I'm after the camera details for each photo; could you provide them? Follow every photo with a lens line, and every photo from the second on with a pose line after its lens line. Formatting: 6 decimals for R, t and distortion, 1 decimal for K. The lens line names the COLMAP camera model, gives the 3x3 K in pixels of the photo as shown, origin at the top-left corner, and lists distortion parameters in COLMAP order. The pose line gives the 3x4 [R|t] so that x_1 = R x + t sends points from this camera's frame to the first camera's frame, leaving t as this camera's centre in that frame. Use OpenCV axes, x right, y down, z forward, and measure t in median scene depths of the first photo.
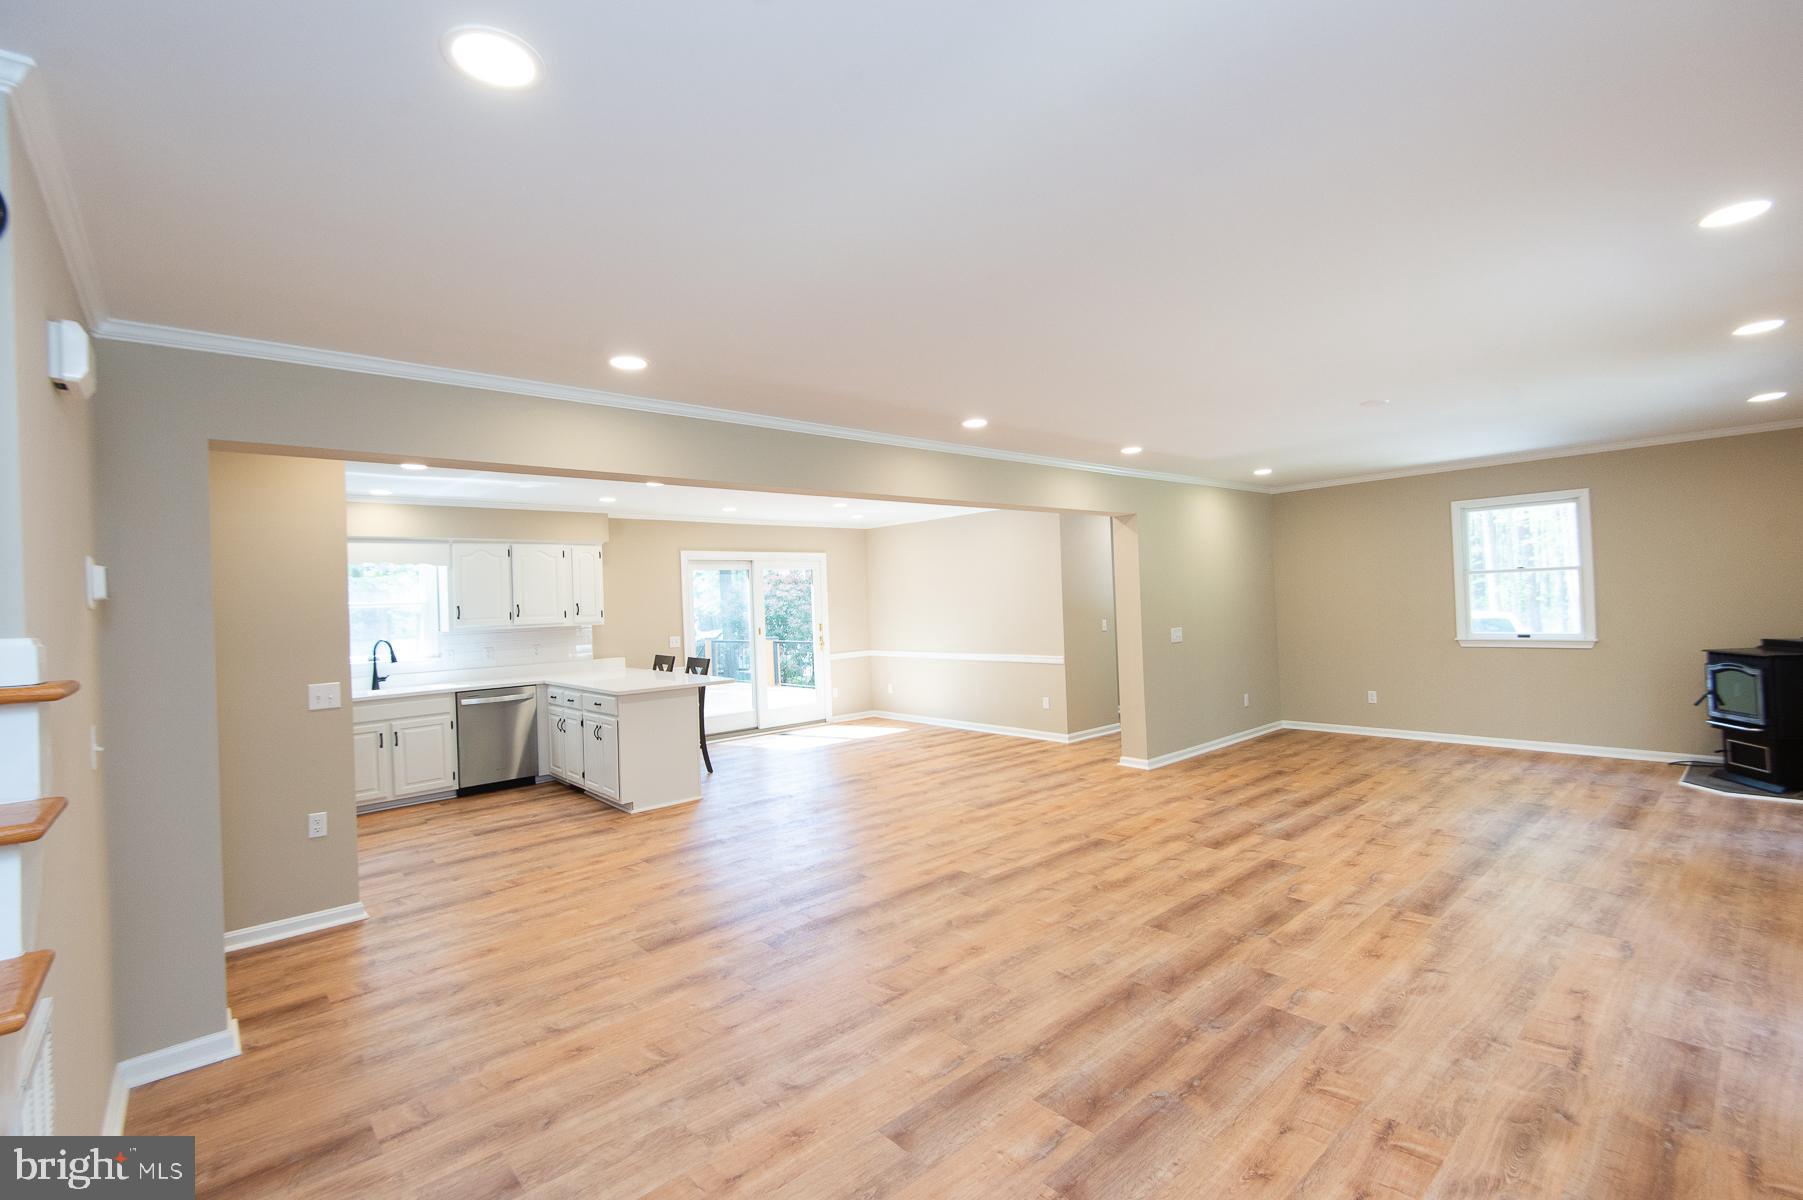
lens RADIAL K [[798.2, 0, 901.5], [0, 798.2, 600.0], [0, 0, 1]] dist [0.000473, -0.006152]
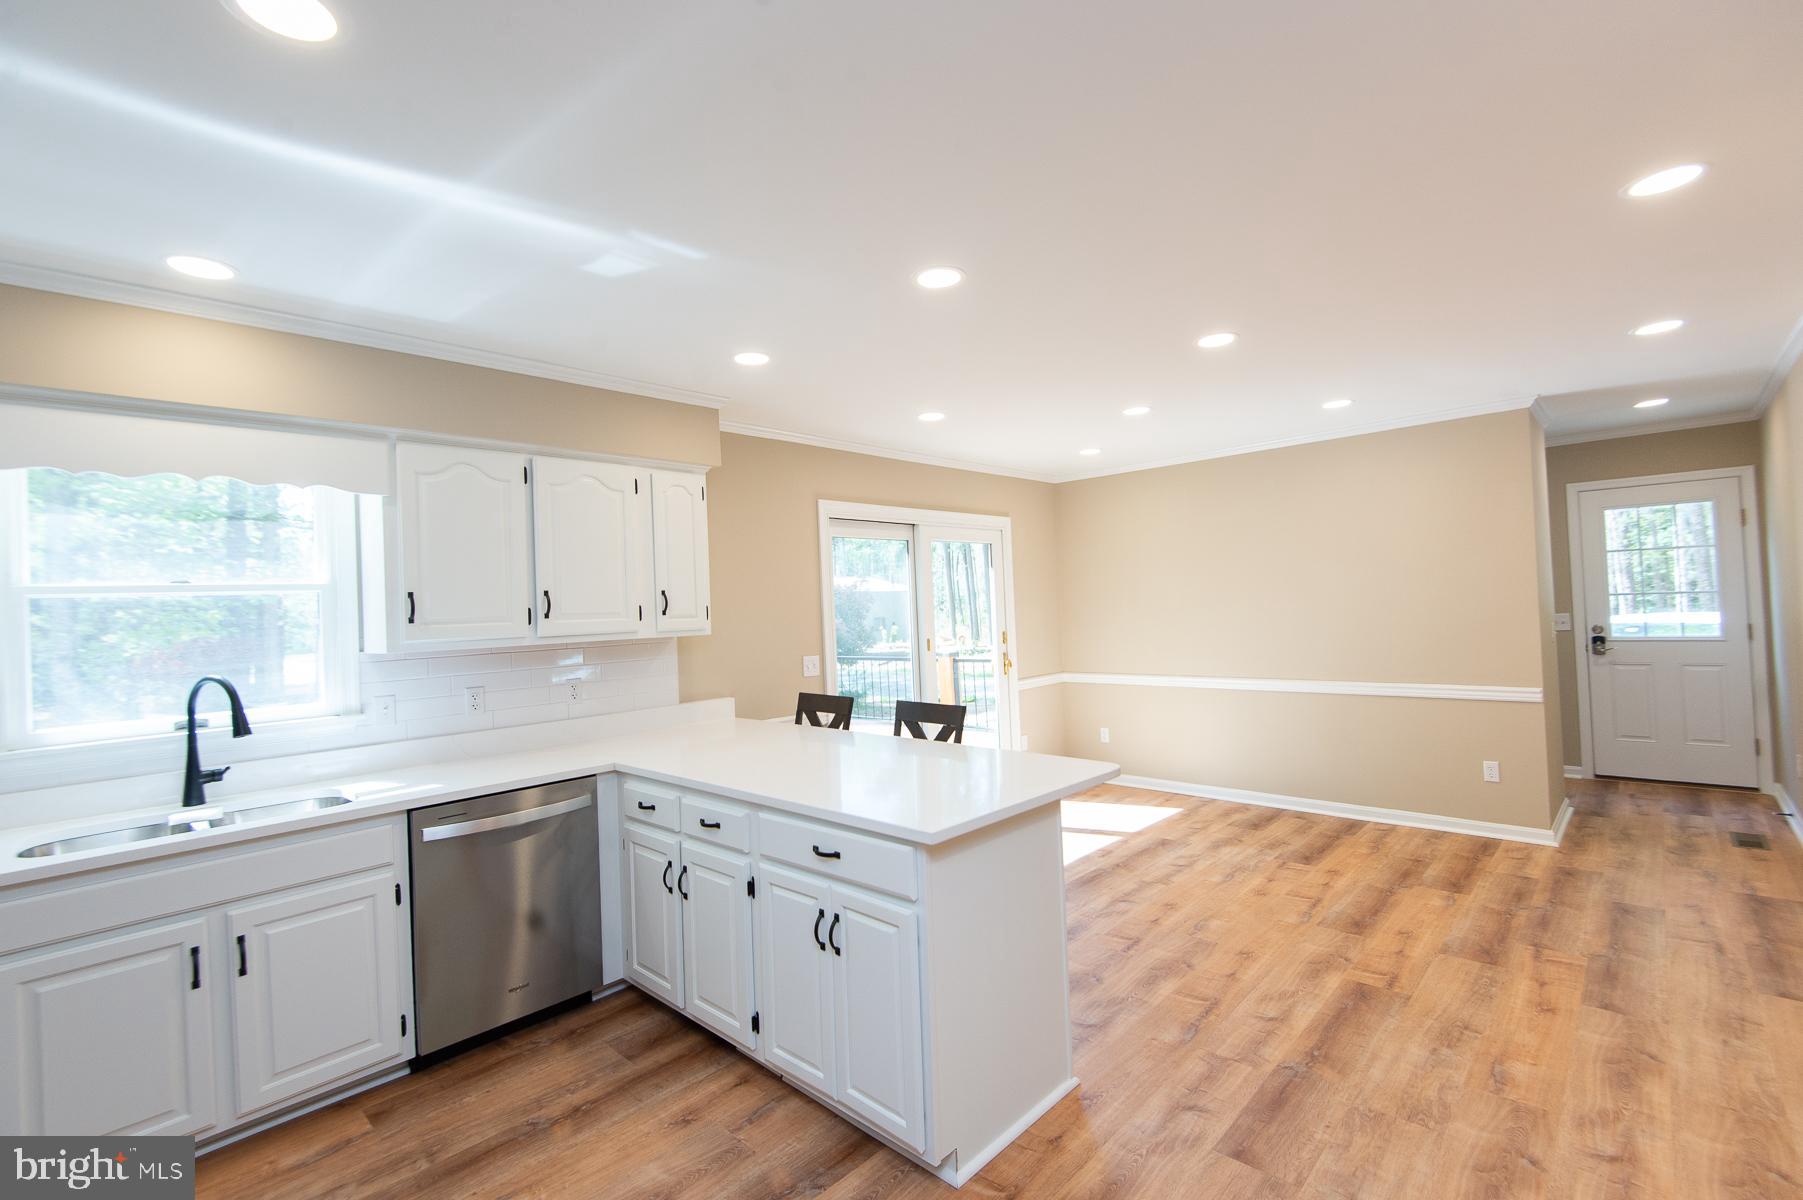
lens RADIAL K [[802.4, 0, 901.5], [0, 802.4, 600.0], [0, 0, 1]] dist [0.003953, -0.000095]
pose [[0.996212, 0.000048, 0.086958, -0.523451], [0.000479, 0.999982, -0.006031, 0.021957], [-0.086957, 0.006050, 0.996194, 0.869495]]
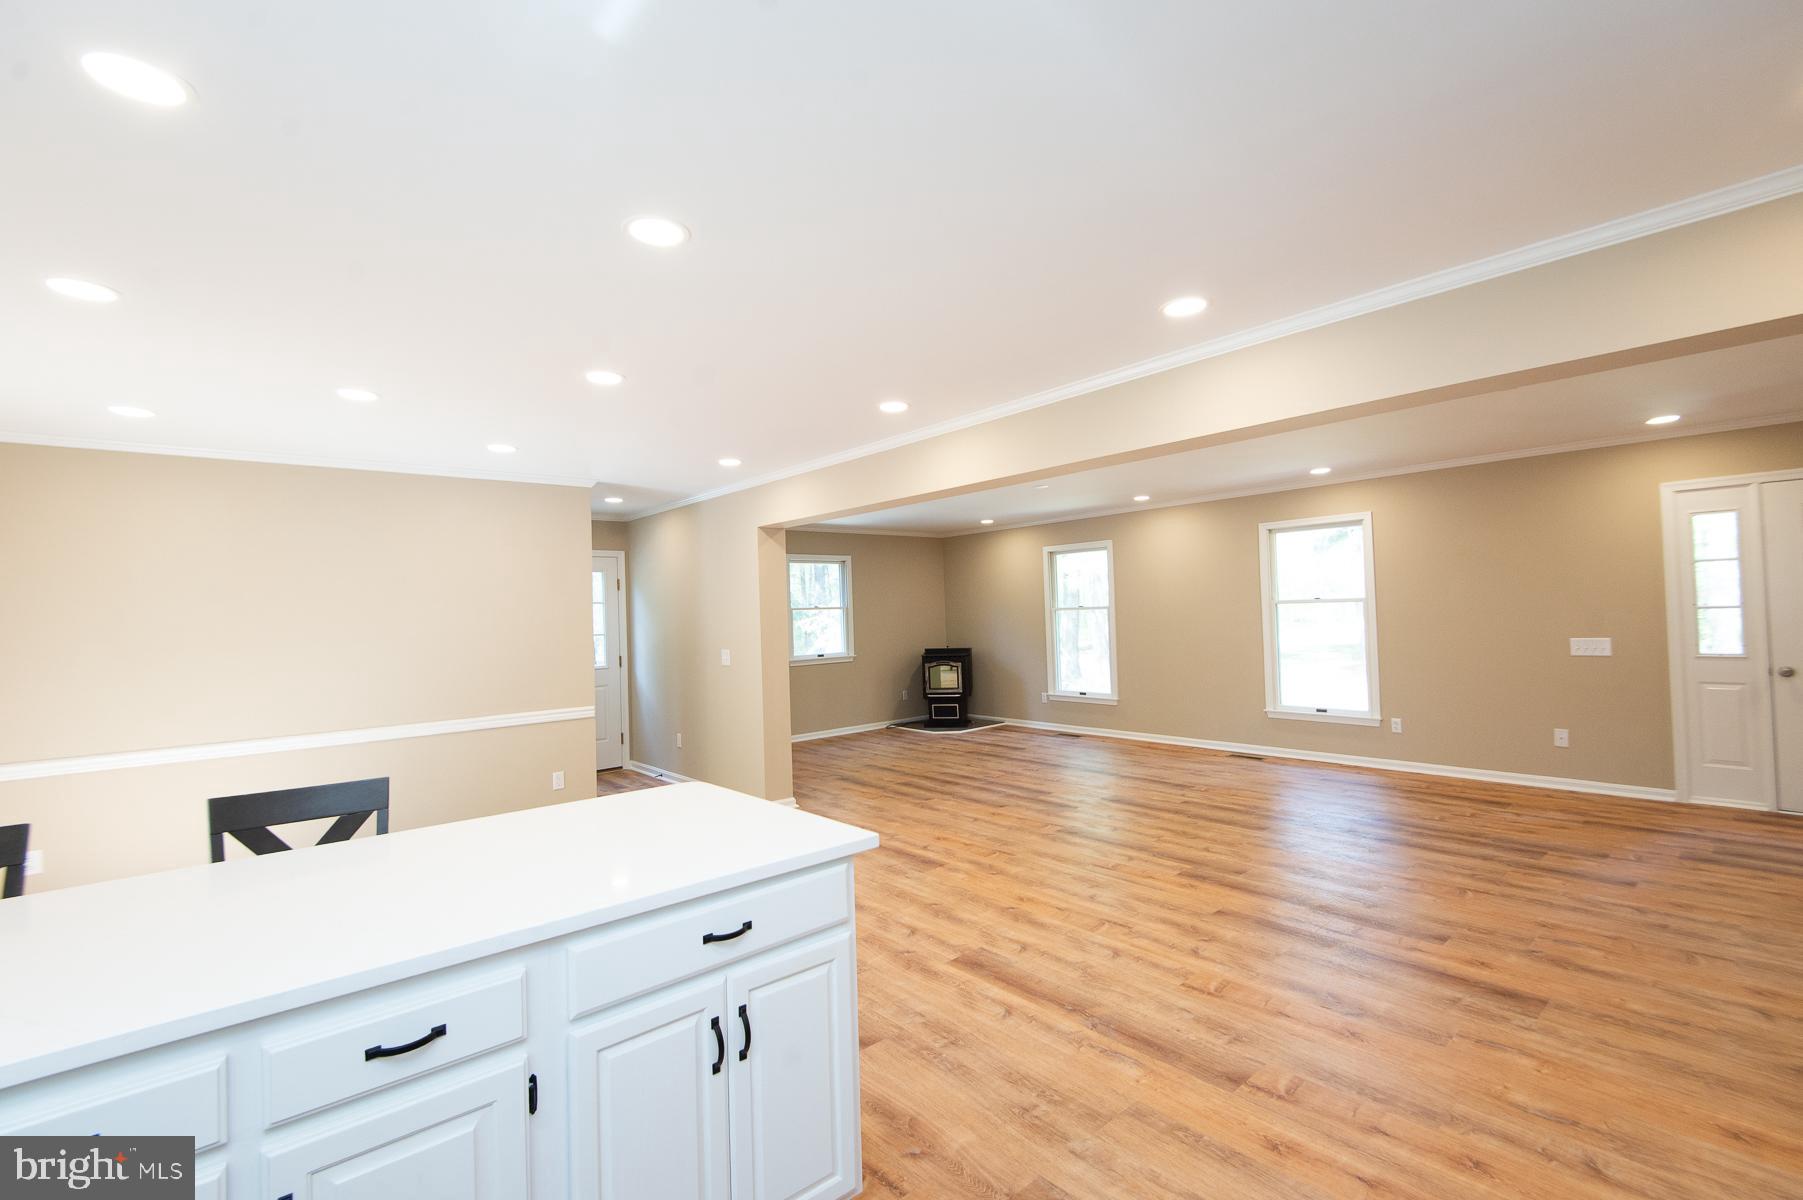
lens RADIAL K [[782.3, 0, 912.5], [0, 782.3, 596.6], [0, 0, 1]] dist [0.011327, -0.009761]
pose [[0.012619, 0.060260, 0.998103, -0.906999], [0.028122, 0.997766, -0.060595, 0.043163], [-0.999525, 0.028833, 0.010896, 1.280737]]
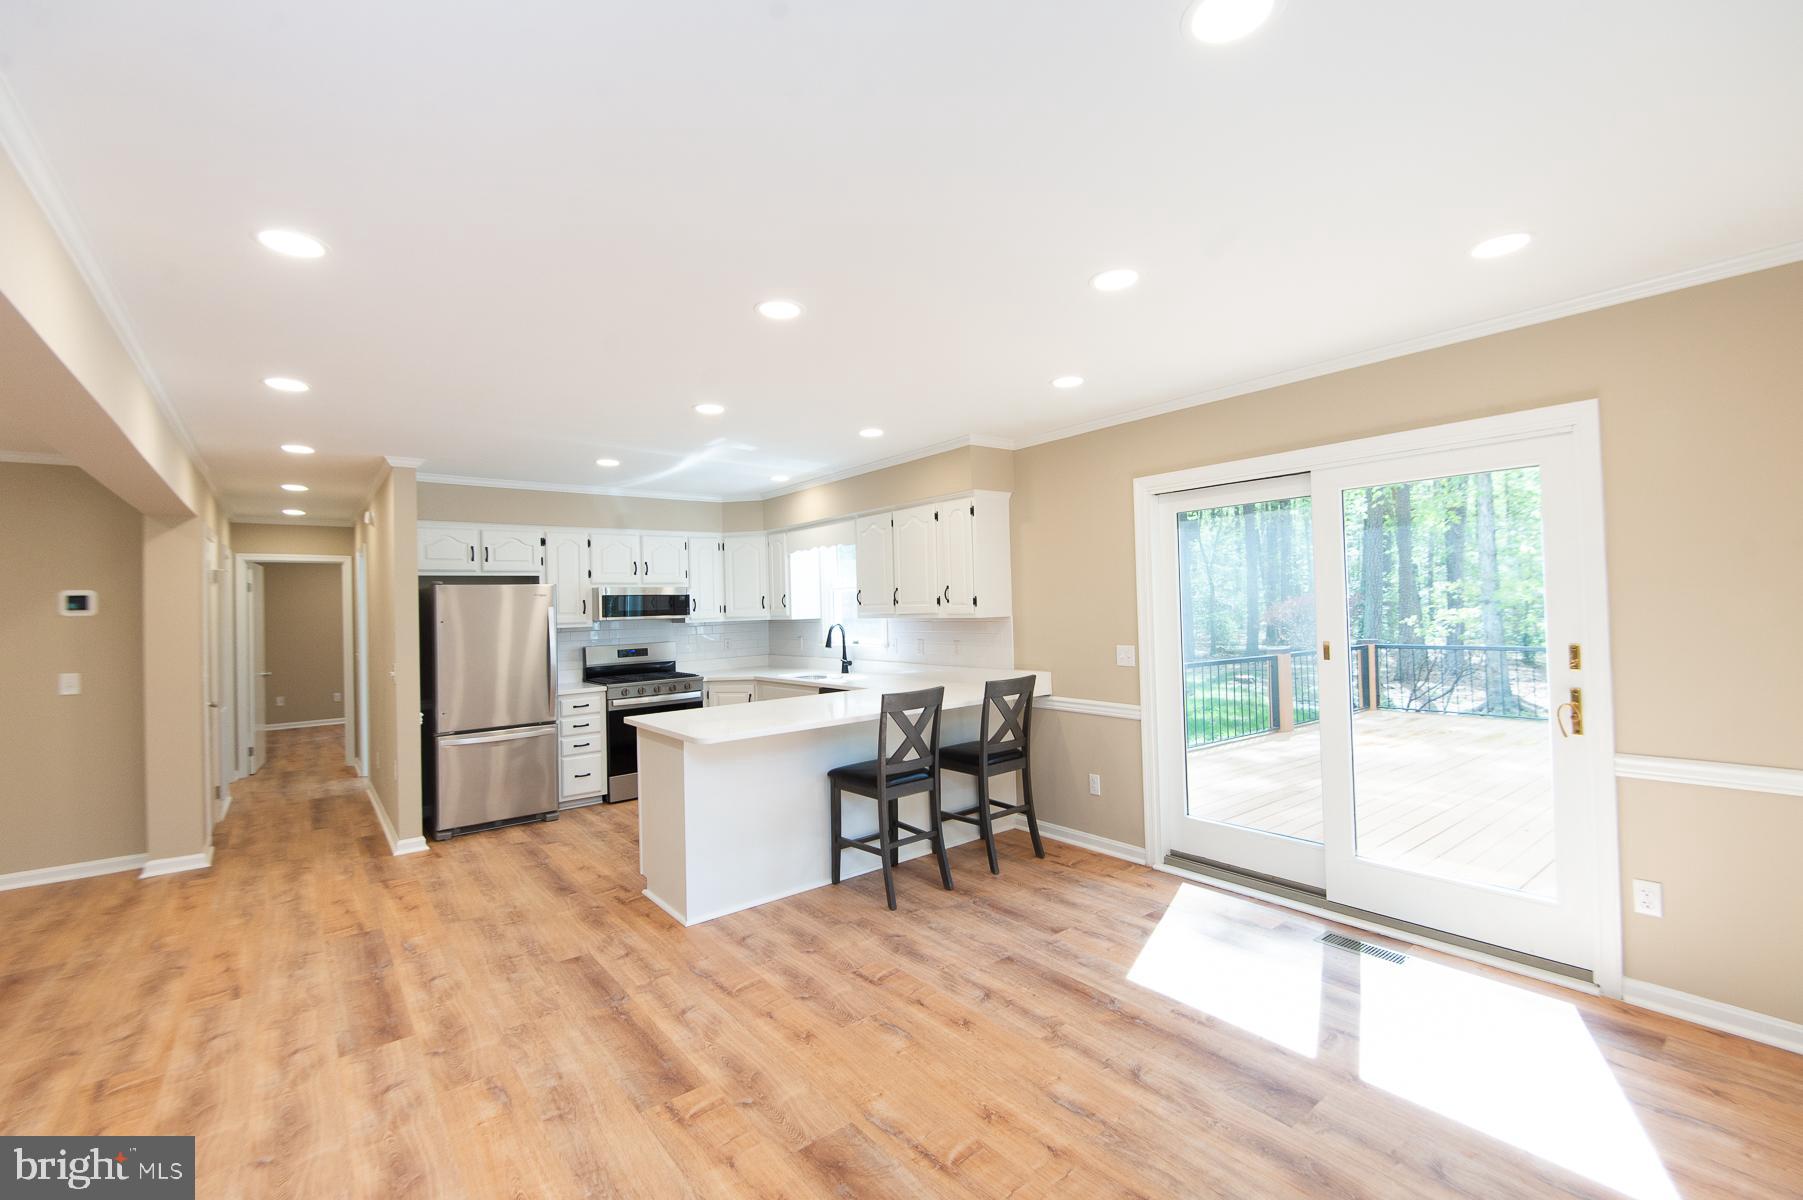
lens RADIAL K [[782.1, 0, 901.5], [0, 782.1, 600.0], [0, 0, 1]] dist [0.036183, -0.015162]
pose [[-0.067085, 0.031560, -0.997248, 0.454791], [0.037481, 0.998874, 0.029090, -0.007666], [0.997043, -0.035426, -0.068192, 1.713913]]
